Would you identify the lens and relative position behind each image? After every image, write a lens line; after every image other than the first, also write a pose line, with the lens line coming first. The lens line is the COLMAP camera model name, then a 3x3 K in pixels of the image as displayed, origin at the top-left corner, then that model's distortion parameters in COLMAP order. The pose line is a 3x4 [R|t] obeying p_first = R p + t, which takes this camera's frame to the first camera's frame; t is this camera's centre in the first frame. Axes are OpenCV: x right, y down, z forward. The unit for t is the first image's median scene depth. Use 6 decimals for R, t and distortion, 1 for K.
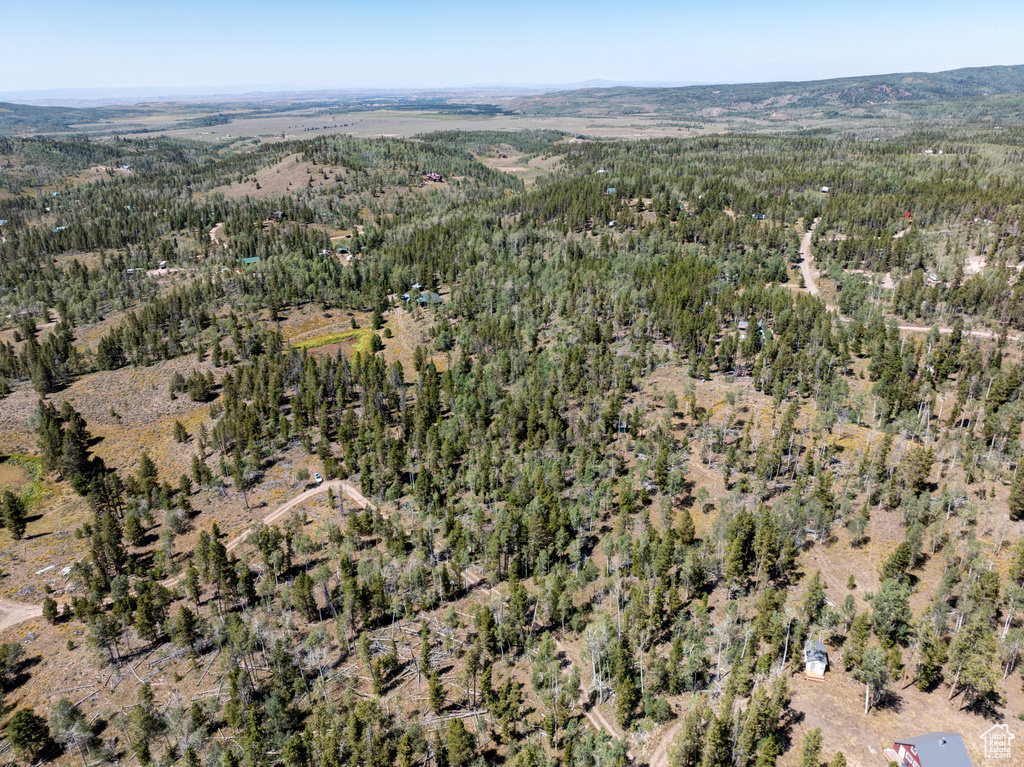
lens RADIAL K [[730.1, 0, 512.0], [0, 730.1, 383.5], [0, 0, 1]] dist [-0.035612, 0.000391]
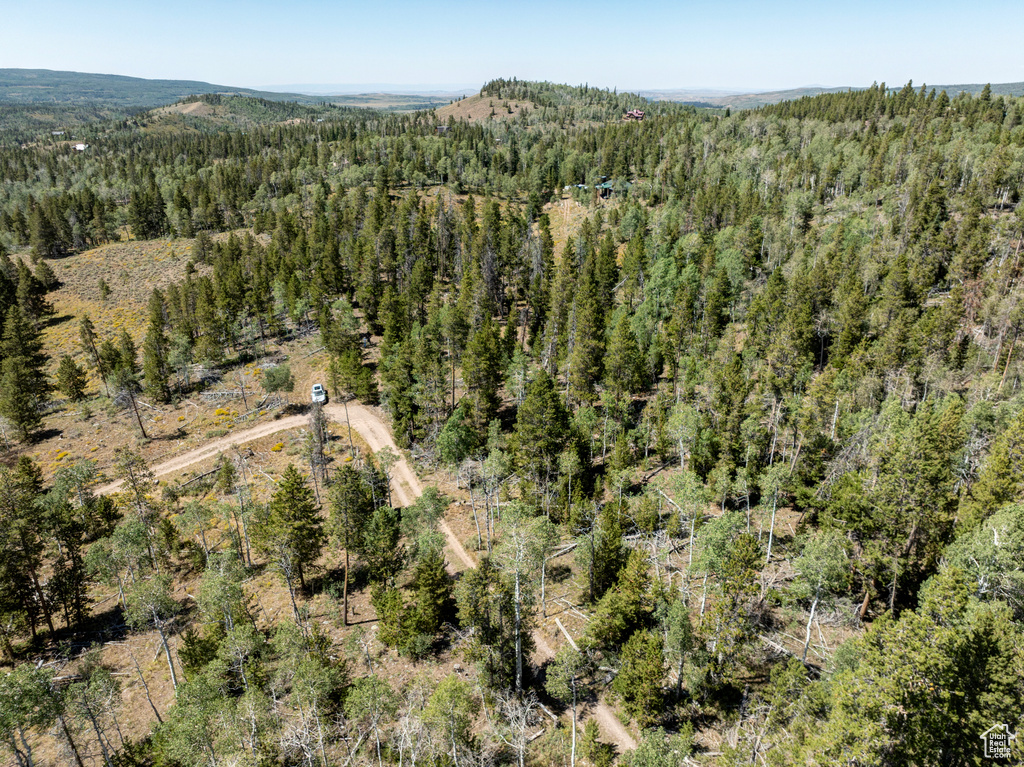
lens RADIAL K [[730.1, 0, 512.0], [0, 730.1, 383.5], [0, 0, 1]] dist [-0.035612, 0.000391]
pose [[0.965450, 0.110915, -0.235807, -0.036226], [-0.111969, 0.993671, 0.008958, 0.074550], [0.235308, 0.017755, 0.971759, 0.423064]]
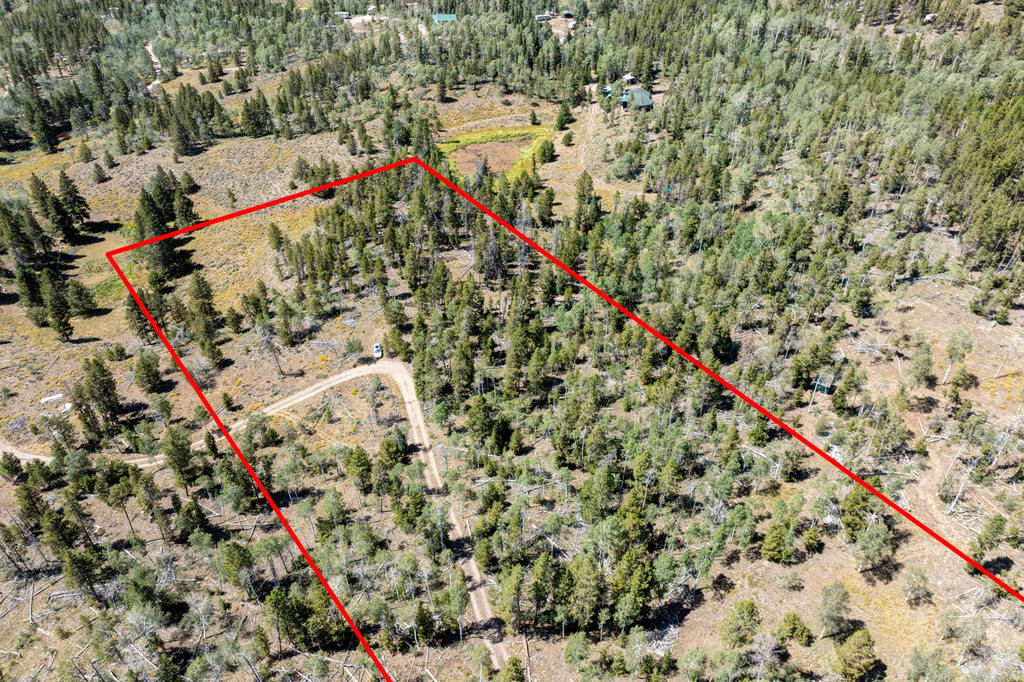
lens RADIAL K [[734.6, 0, 510.7], [0, 734.6, 323.2], [0, 0, 1]] dist [-0.039069, 0.005177]
pose [[0.926696, 0.227816, -0.298890, 0.056695], [-0.153457, 0.955376, 0.252406, -0.077082], [0.343054, -0.188037, 0.920302, 0.250417]]
